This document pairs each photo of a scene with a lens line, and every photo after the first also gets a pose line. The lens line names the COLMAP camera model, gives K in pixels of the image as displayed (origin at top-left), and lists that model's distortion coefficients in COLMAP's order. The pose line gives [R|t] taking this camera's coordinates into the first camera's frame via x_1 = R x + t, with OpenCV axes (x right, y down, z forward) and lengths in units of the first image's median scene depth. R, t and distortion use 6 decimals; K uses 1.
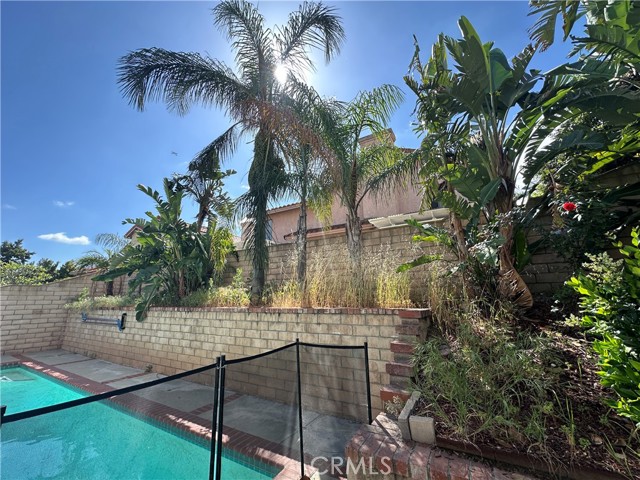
lens RADIAL K [[255.5, 0, 318.3], [0, 255.5, 239.3], [0, 0, 1]] dist [-0.004928, 0.001186]
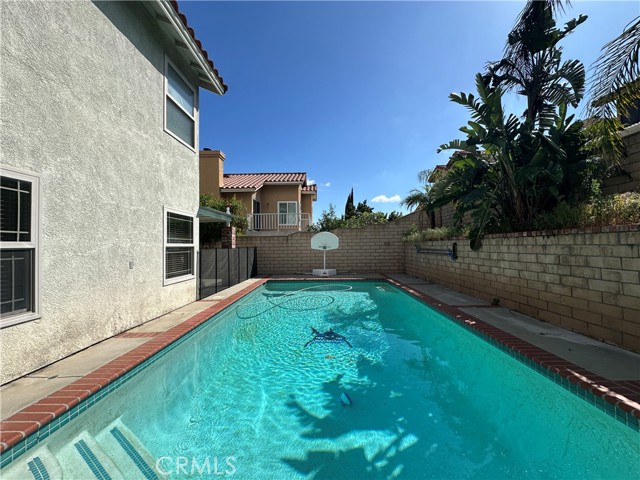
lens RADIAL K [[255.5, 0, 319.4], [0, 255.5, 240.0], [0, 0, 1]] dist [-0.004928, 0.001186]
pose [[0.495771, -0.013512, -0.868348, -0.185876], [0.205338, 0.973352, 0.102089, 0.080945], [0.843829, -0.228917, 0.485334, 0.105729]]
